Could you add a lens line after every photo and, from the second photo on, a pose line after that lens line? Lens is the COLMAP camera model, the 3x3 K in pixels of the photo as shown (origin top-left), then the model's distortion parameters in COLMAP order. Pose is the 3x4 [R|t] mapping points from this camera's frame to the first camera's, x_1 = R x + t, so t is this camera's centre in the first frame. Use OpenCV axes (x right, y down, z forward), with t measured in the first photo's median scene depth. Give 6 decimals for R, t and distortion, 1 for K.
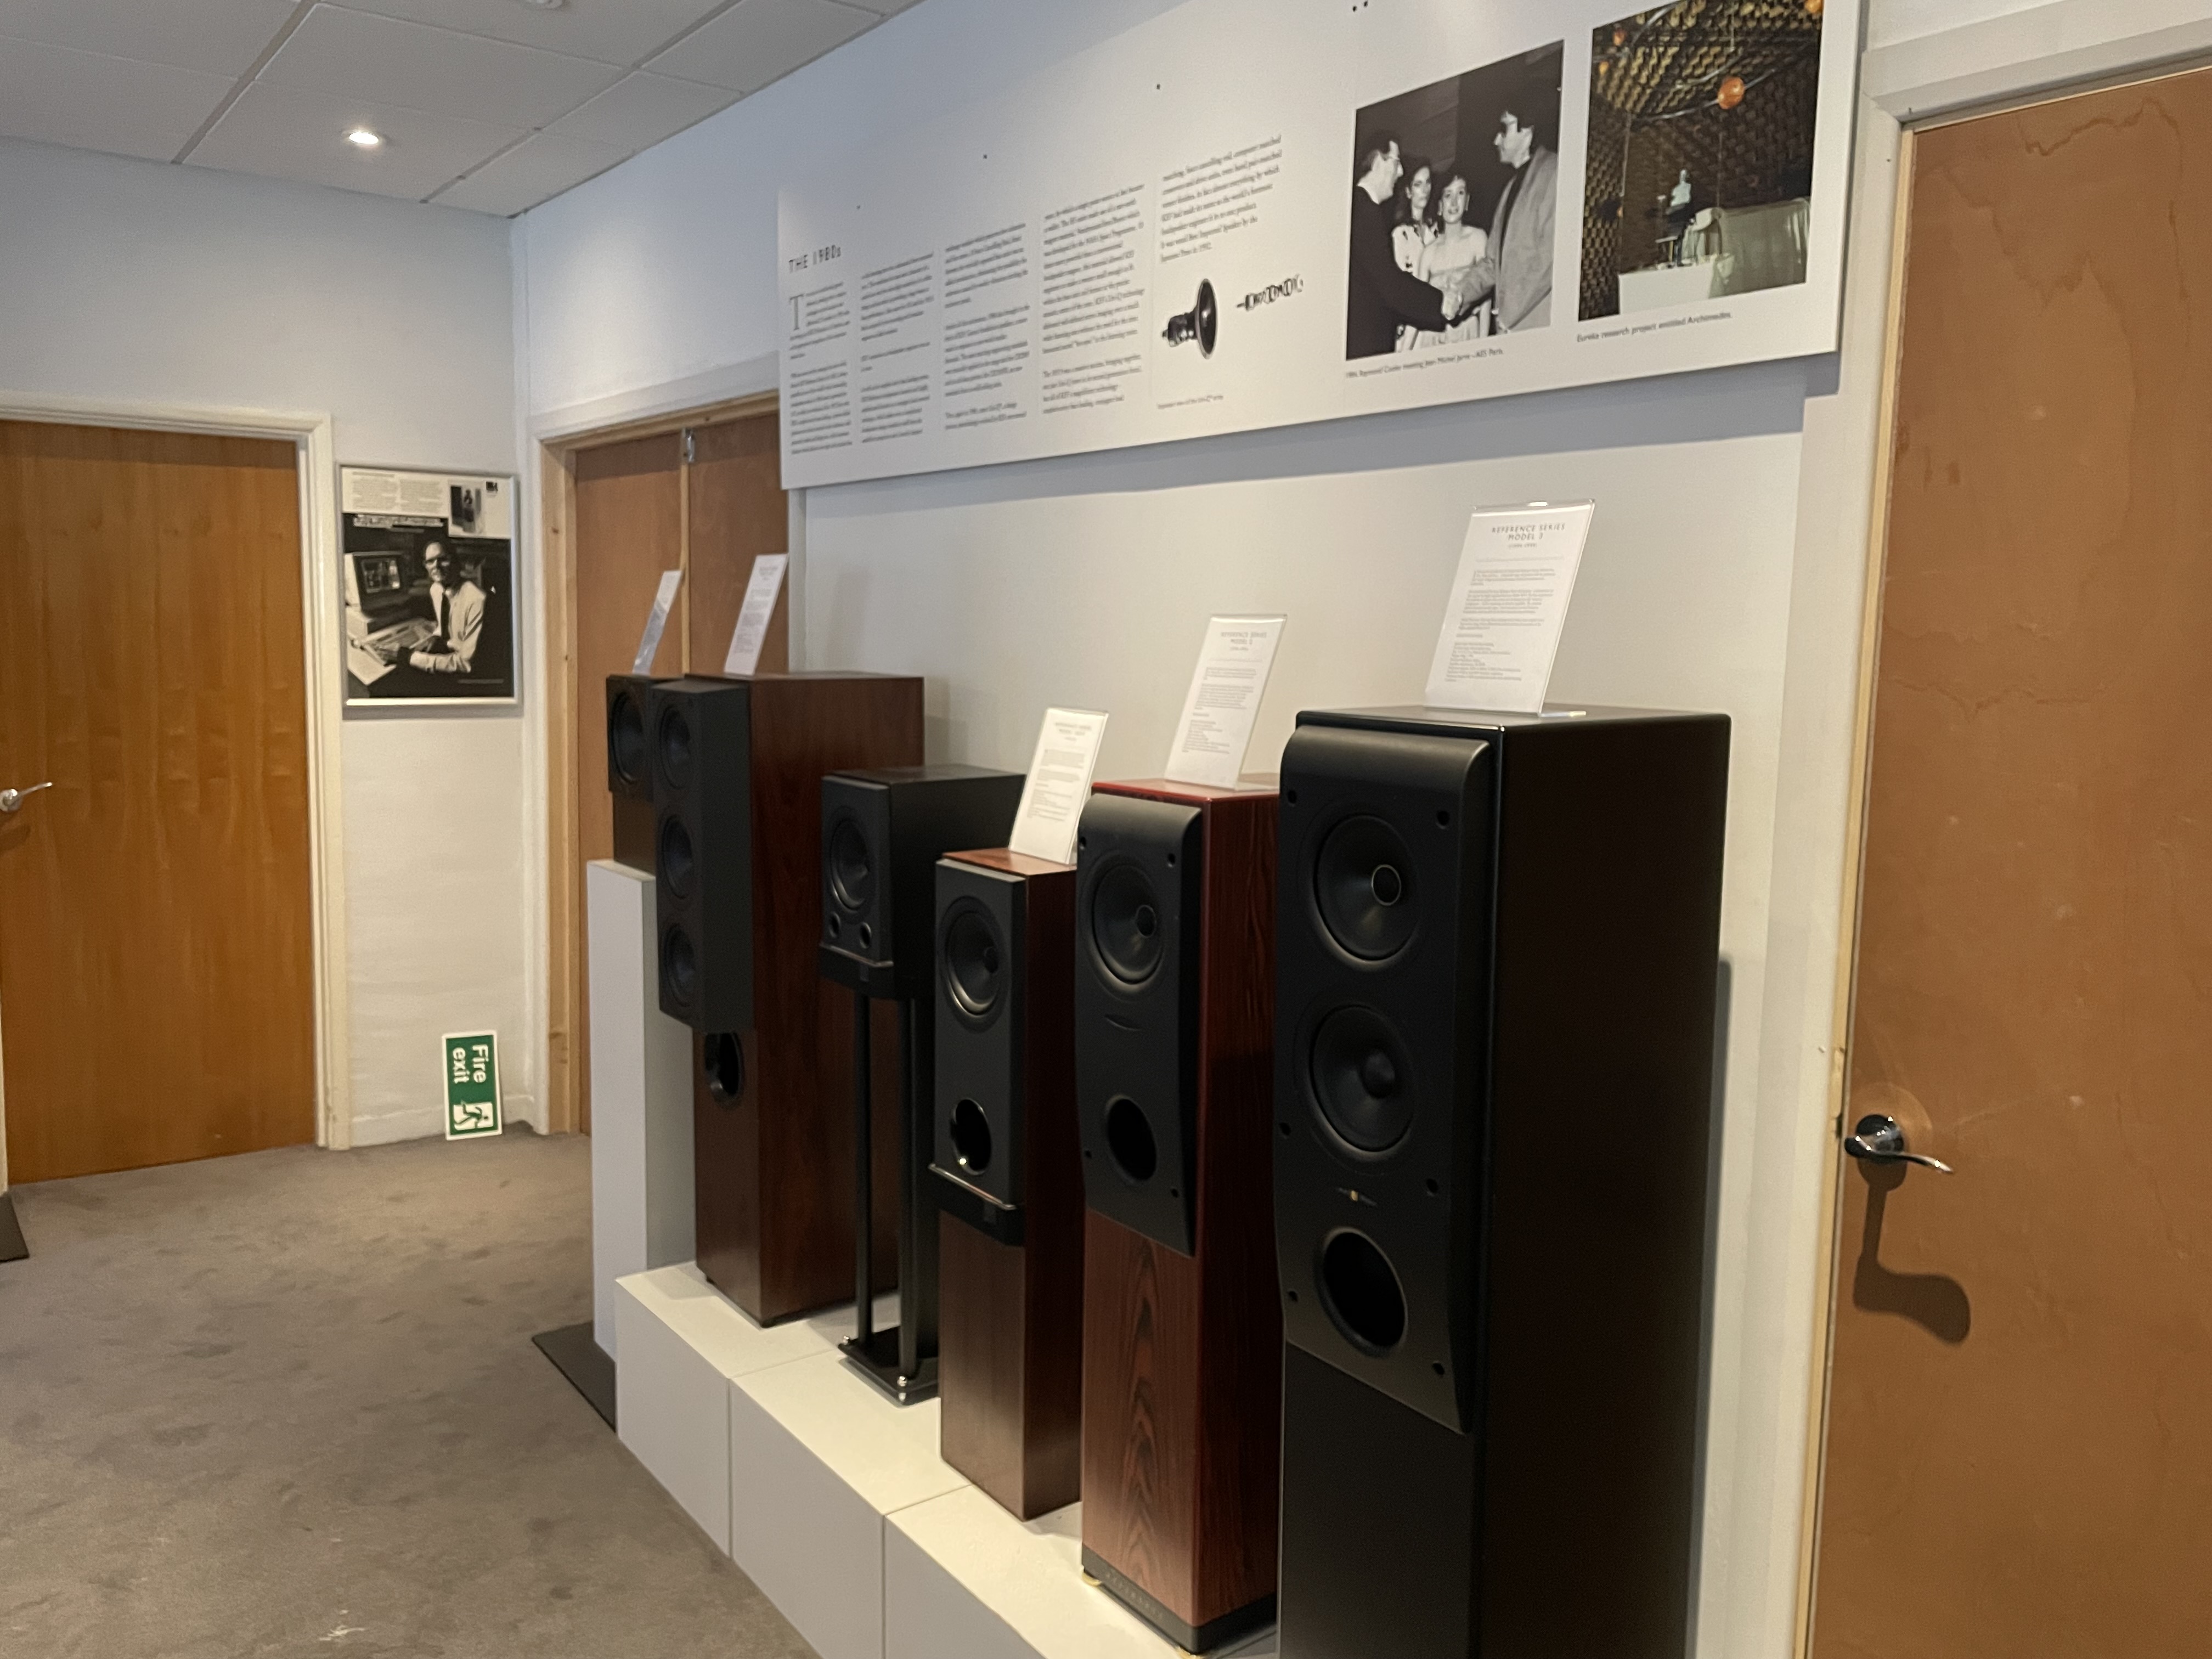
lens RADIAL K [[1690.0, 0, 1103.0], [0, 1690.0, 826.1], [0, 0, 1]] dist [0.028202, -0.051574]
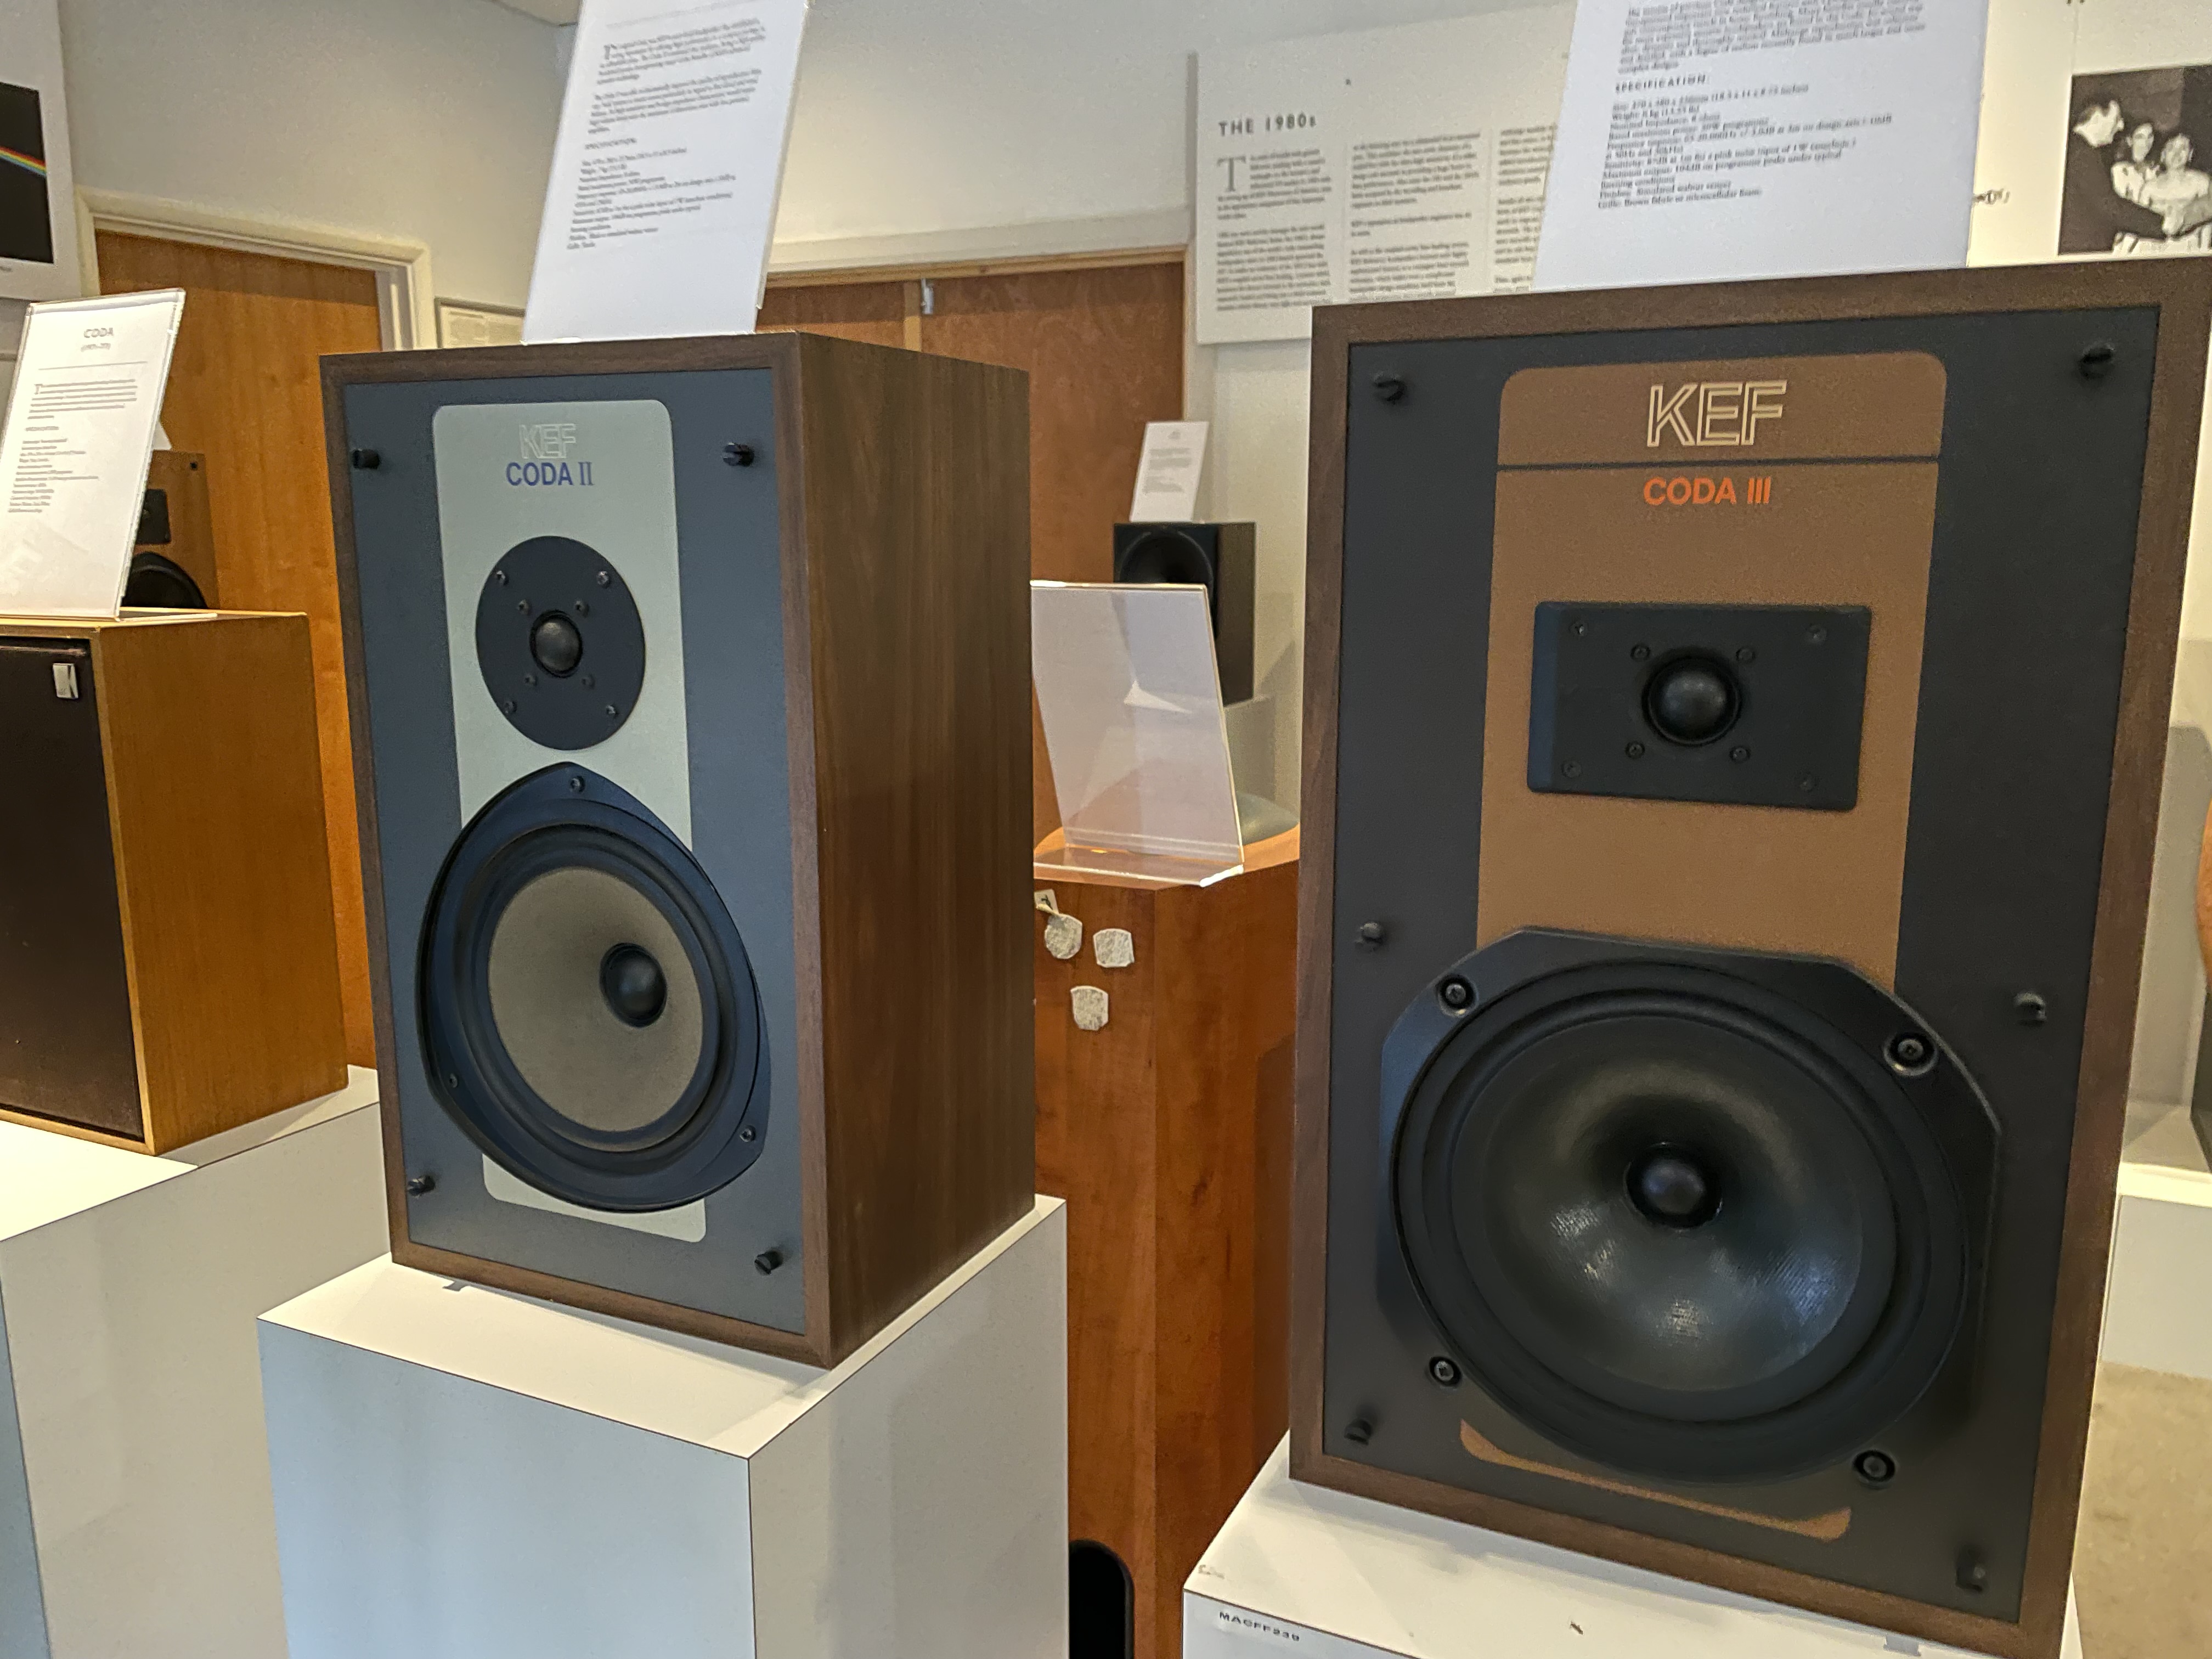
lens RADIAL K [[1690.0, 0, 1098.6], [0, 1690.0, 833.1], [0, 0, 1]] dist [0.028202, -0.051574]
pose [[0.874373, -0.109312, 0.472782, -1.306271], [0.076138, 0.993134, 0.088810, 0.011551], [-0.479244, -0.041657, 0.876693, 0.145264]]
